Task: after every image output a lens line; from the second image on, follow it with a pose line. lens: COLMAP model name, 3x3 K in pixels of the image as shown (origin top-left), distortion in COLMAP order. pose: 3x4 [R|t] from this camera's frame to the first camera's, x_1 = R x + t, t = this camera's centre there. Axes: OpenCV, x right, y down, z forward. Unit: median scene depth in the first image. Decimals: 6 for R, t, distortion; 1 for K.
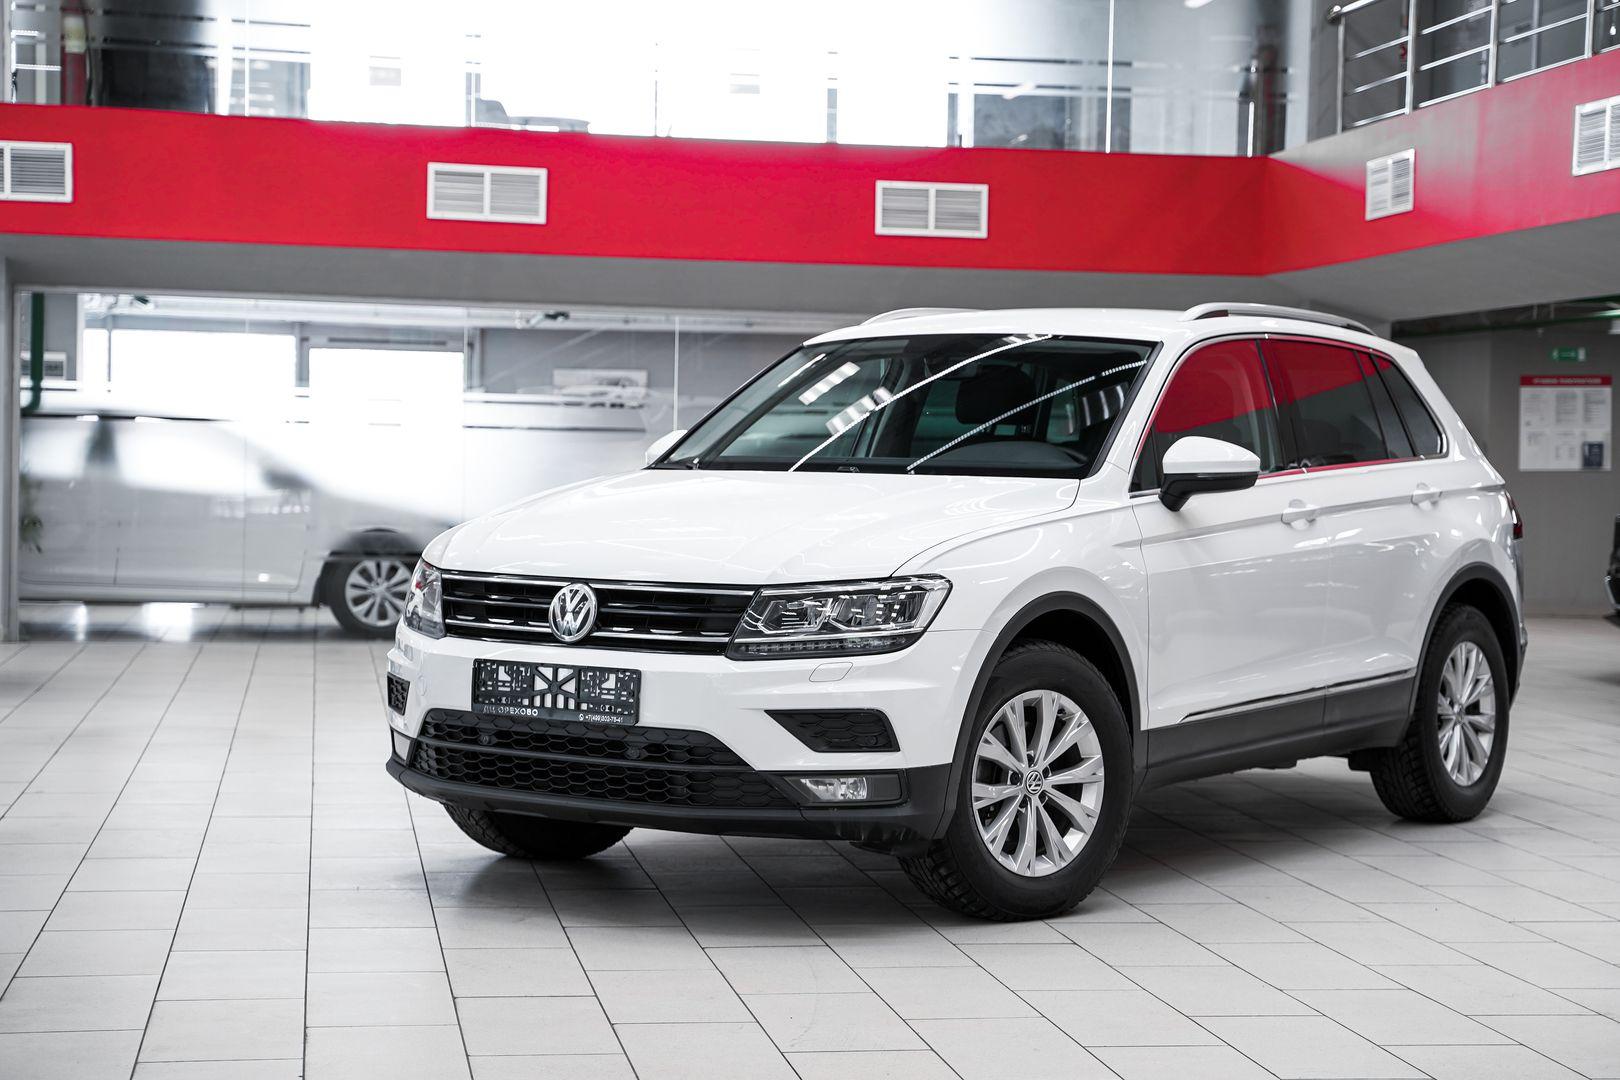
lens RADIAL K [[2769.4, 0, 810.0], [0, 2769.4, 540.0], [0, 0, 1]] dist [0.185837, 0.118659]
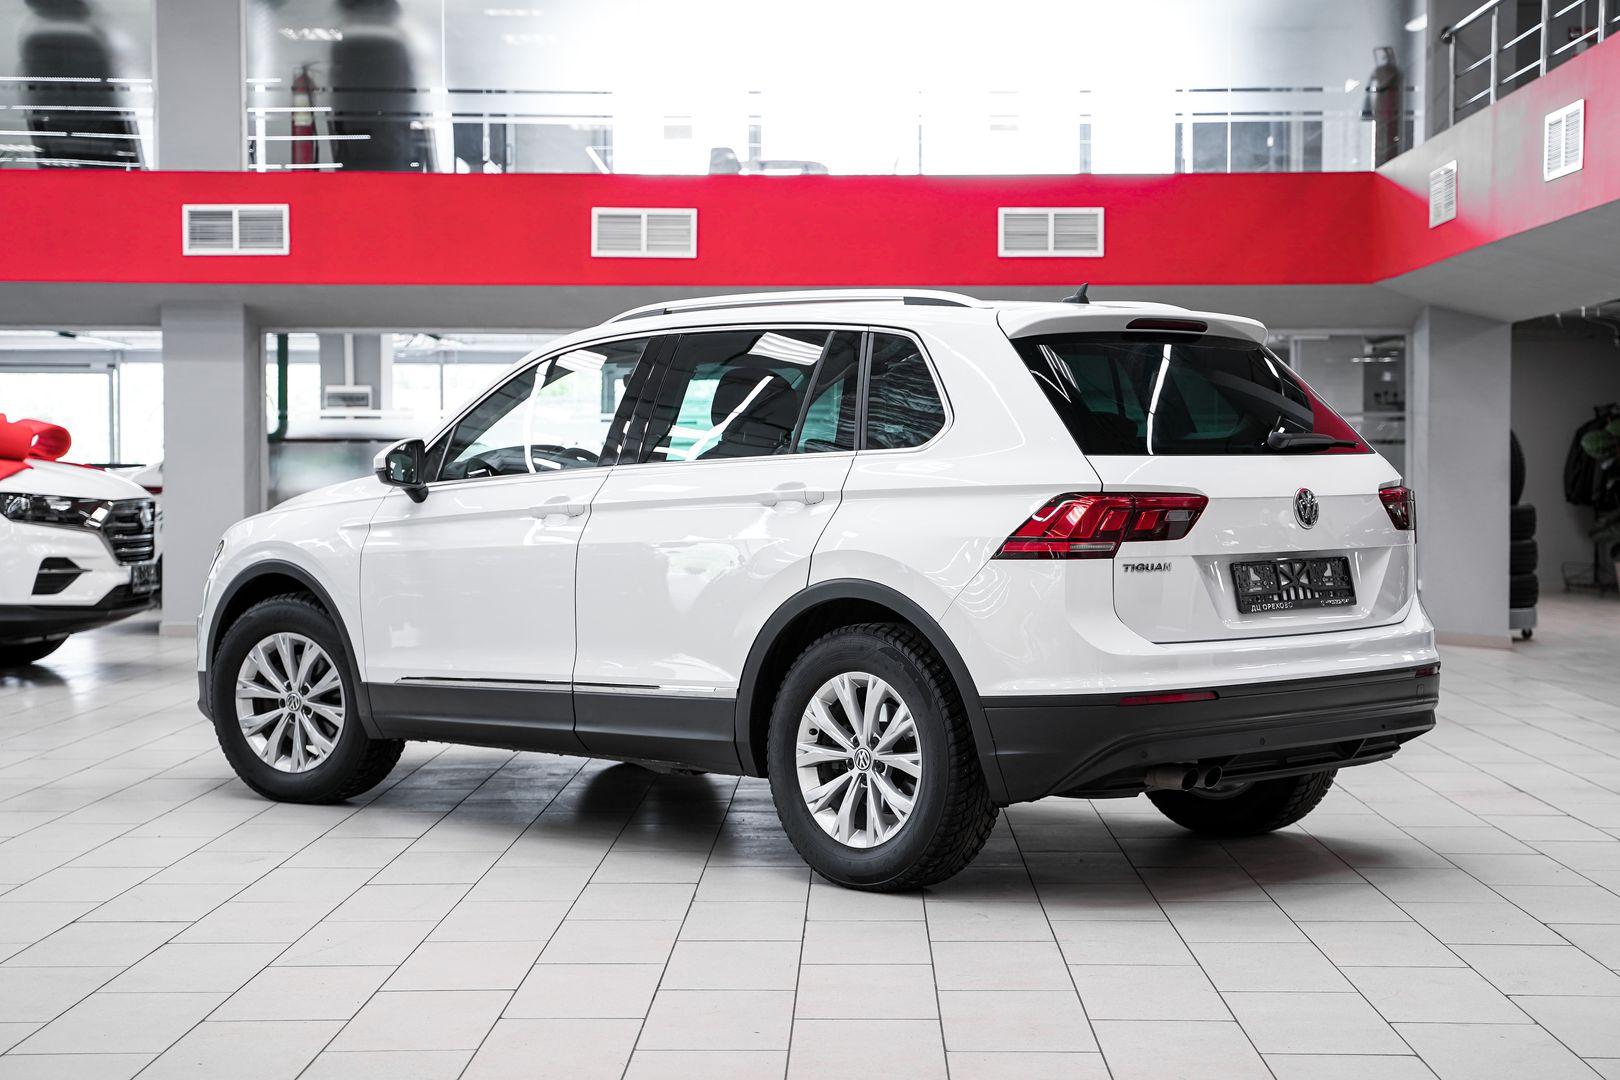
lens RADIAL K [[2590.5, 0, 828.8], [0, 2590.5, 509.7], [0, 0, 1]] dist [0.156919, 0.068204]
pose [[0.983664, -0.016076, -0.179295, 0.154934], [0.013420, 0.999782, -0.016017, 0.004924], [0.179513, 0.013349, 0.983665, -0.013228]]
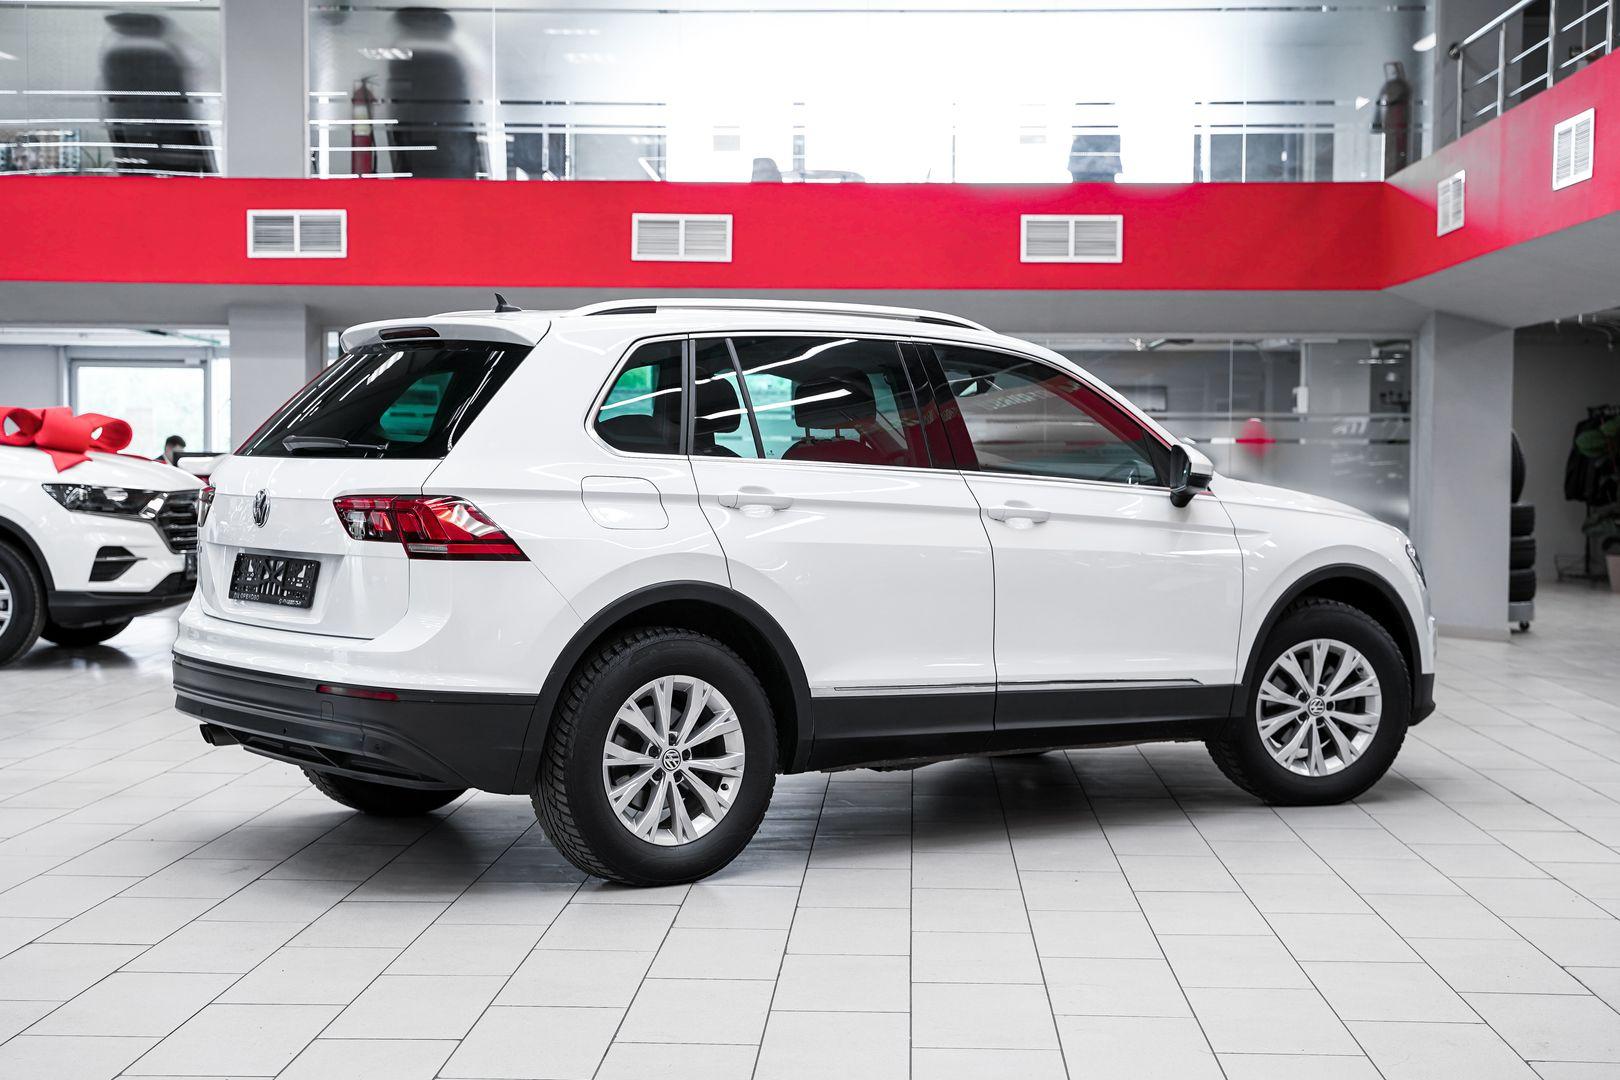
lens RADIAL K [[2345.3, 0, 810.0], [0, 2345.3, 540.0], [0, 0, 1]] dist [0.088638, 0.028316]
pose [[0.978061, -0.004469, -0.208269, 0.154720], [0.005420, 0.999977, 0.003995, -0.000895], [0.208247, -0.005036, 0.978063, 0.046846]]
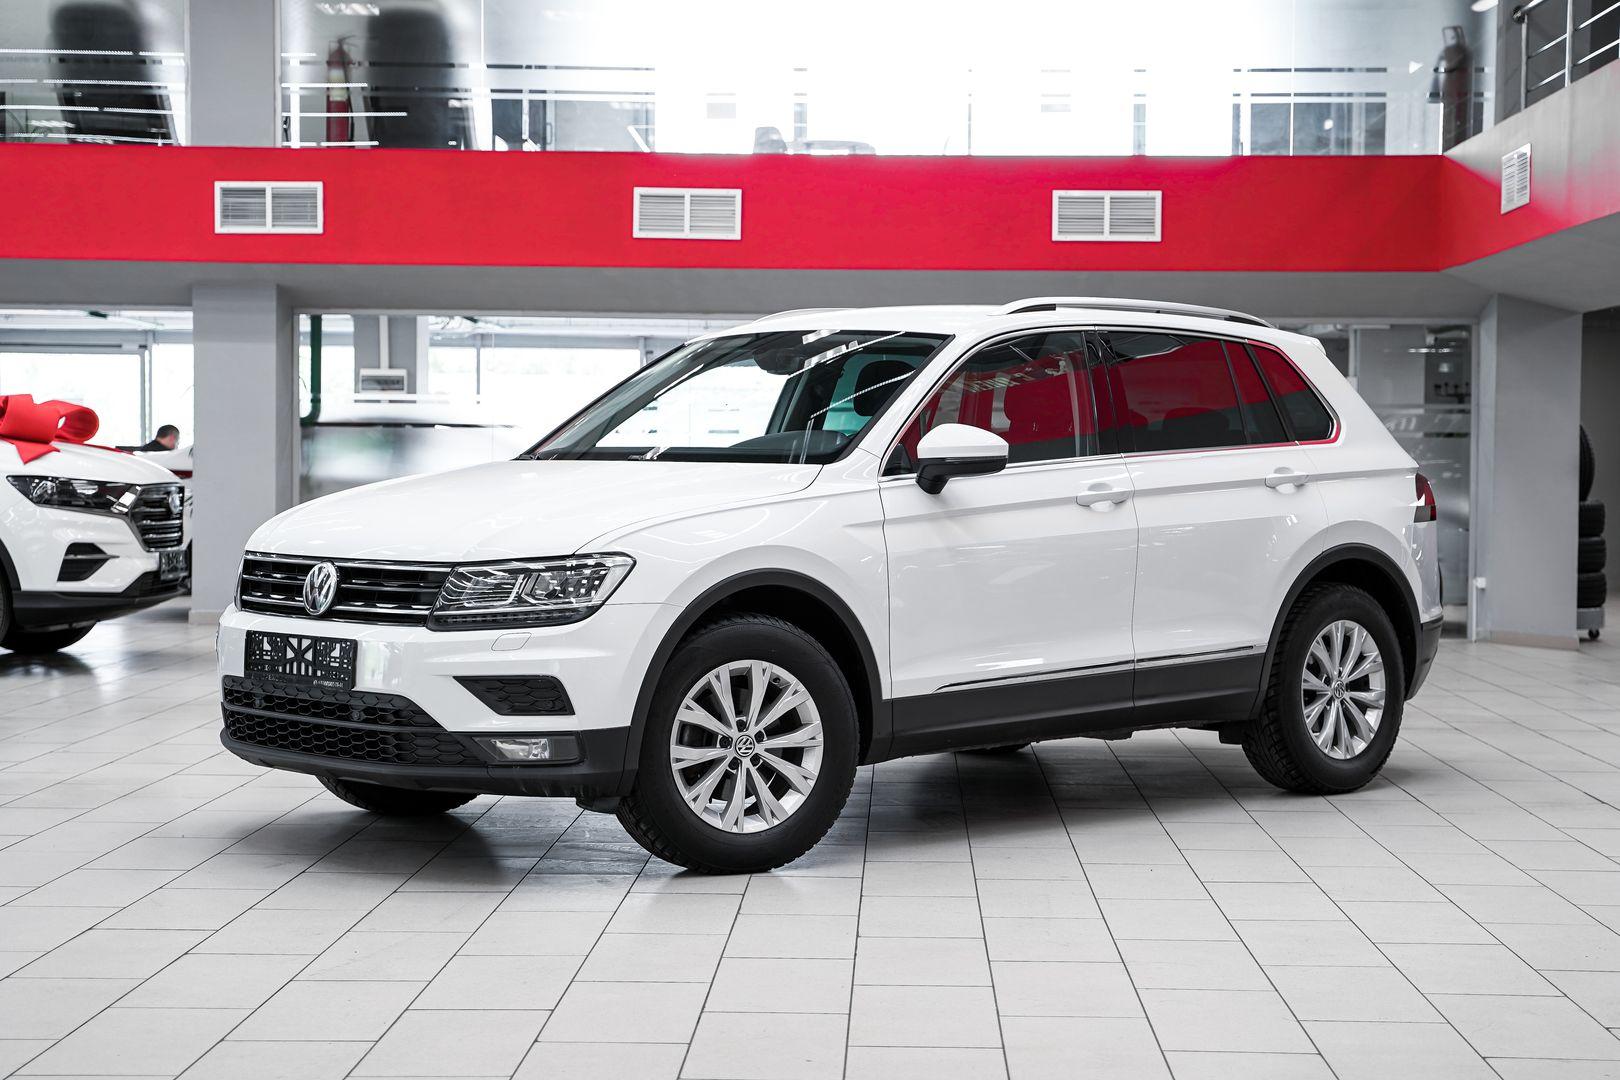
lens RADIAL K [[2625.2, 0, 838.5], [0, 2625.2, 527.8], [0, 0, 1]] dist [0.144967, 0.023703]
pose [[0.981647, -0.005569, -0.190623, 0.149200], [0.004714, 0.999977, -0.004939, 0.003848], [0.190646, 0.003950, 0.981651, 0.003532]]
